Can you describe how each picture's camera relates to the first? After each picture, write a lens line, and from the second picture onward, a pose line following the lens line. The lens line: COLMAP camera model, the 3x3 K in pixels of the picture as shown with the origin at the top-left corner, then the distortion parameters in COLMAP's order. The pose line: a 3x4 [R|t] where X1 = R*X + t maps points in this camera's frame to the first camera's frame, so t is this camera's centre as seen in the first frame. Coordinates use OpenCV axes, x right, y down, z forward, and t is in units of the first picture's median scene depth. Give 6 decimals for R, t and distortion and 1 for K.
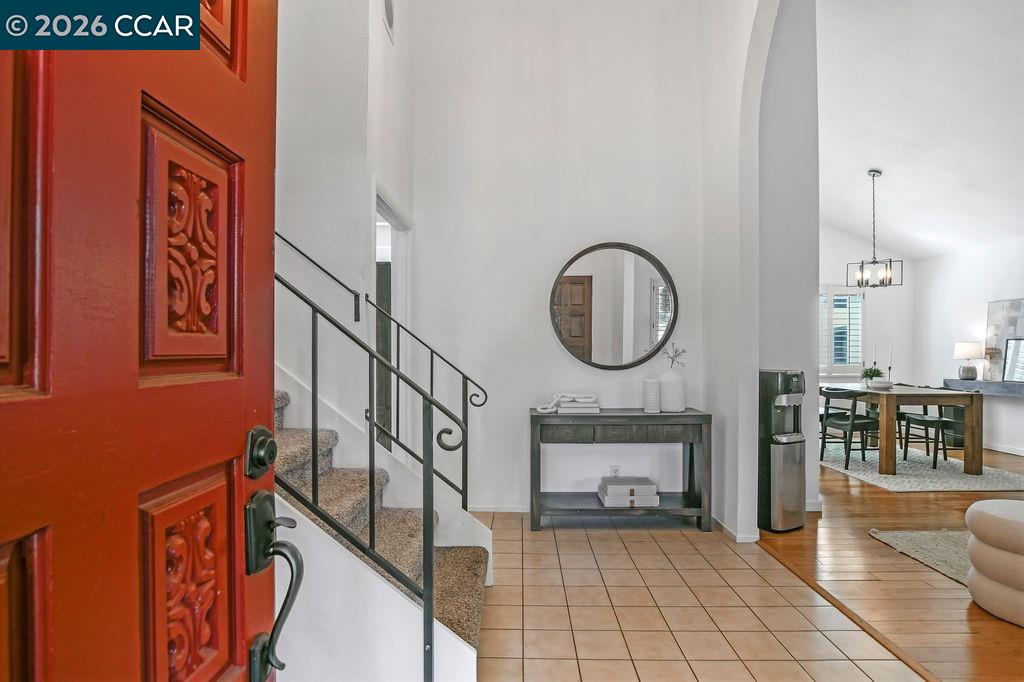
lens RADIAL K [[513.2, 0, 509.6], [0, 513.2, 350.0], [0, 0, 1]] dist [0.000156, 0.000215]
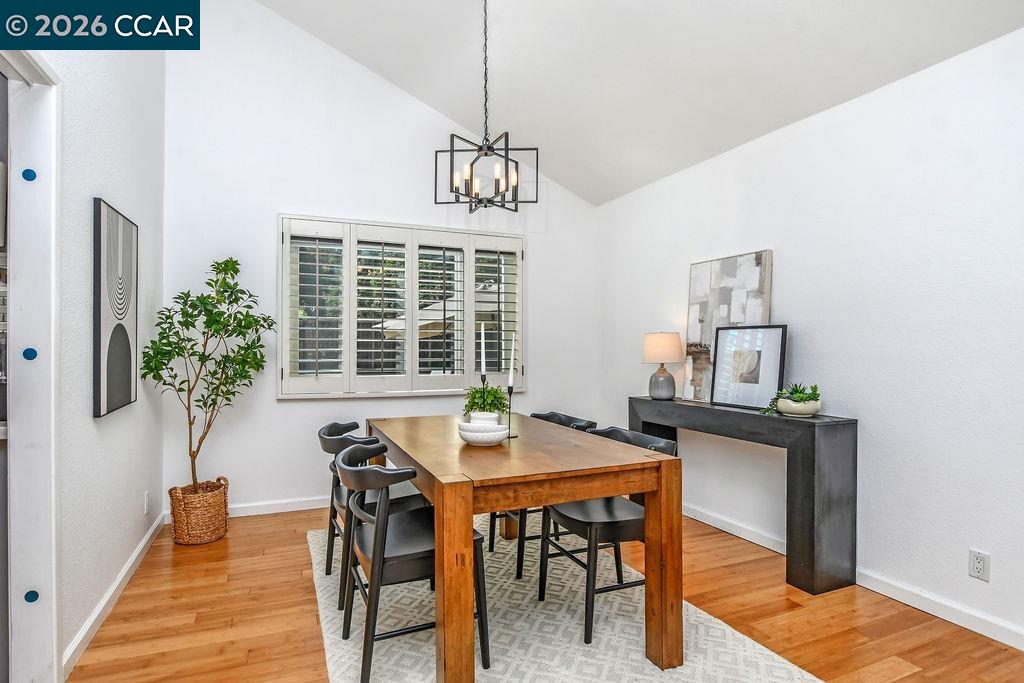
lens RADIAL K [[555.6, 0, 511.3], [0, 555.6, 339.7], [0, 0, 1]] dist [0.005773, 0.000172]
pose [[0.915910, 0.001321, 0.401382, 0.518829], [0.000948, 0.999985, -0.005454, -0.004746], [-0.401383, 0.005376, 0.915895, 0.532993]]
